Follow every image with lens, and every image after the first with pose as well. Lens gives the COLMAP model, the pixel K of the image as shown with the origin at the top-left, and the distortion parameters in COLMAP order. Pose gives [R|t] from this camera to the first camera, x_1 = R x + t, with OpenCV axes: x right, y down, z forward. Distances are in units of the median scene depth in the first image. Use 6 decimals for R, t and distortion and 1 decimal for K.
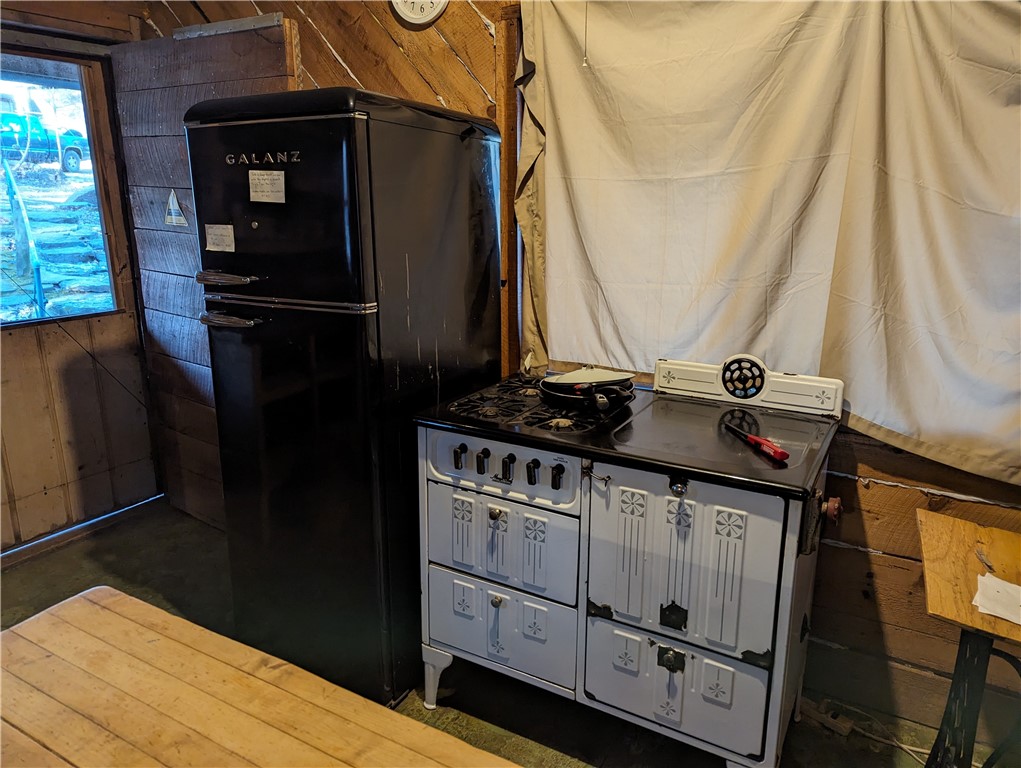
lens RADIAL K [[709.3, 0, 512.1], [0, 709.3, 374.6], [0, 0, 1]] dist [0.044803, -0.017571]
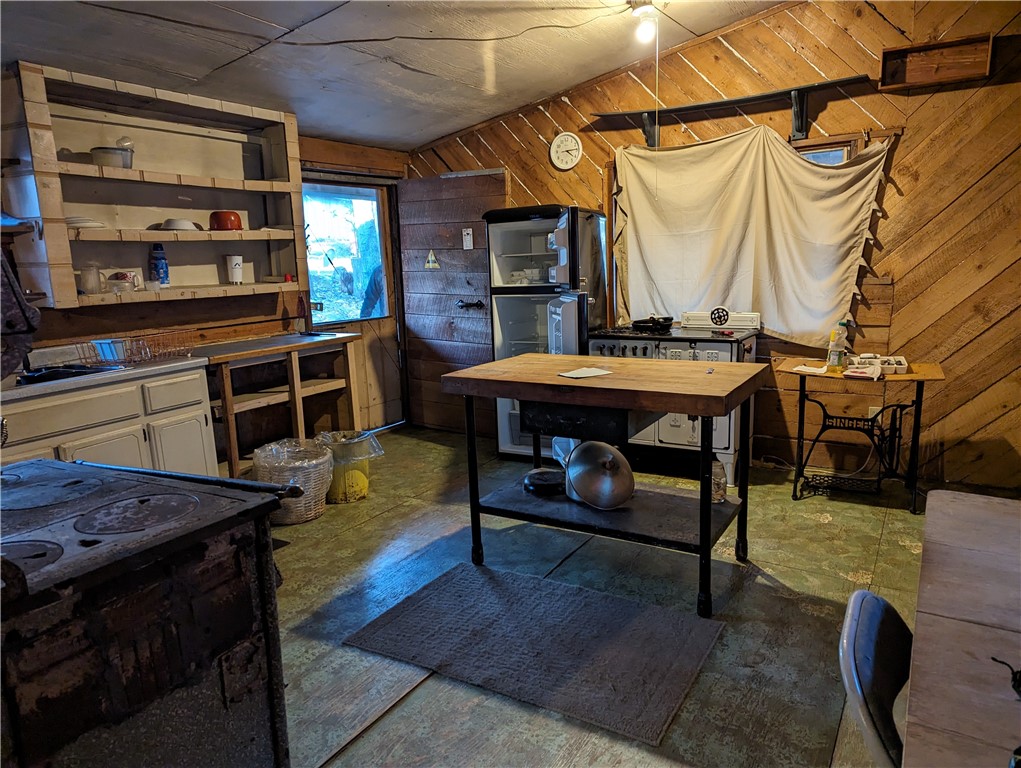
lens RADIAL K [[709.3, 0, 515.6], [0, 709.3, 392.2], [0, 0, 1]] dist [0.044803, -0.017571]
pose [[0.999222, -0.033344, -0.021077, -0.278529], [0.032013, 0.997650, -0.060575, 0.342031], [0.023048, 0.059853, 0.997941, -1.221973]]
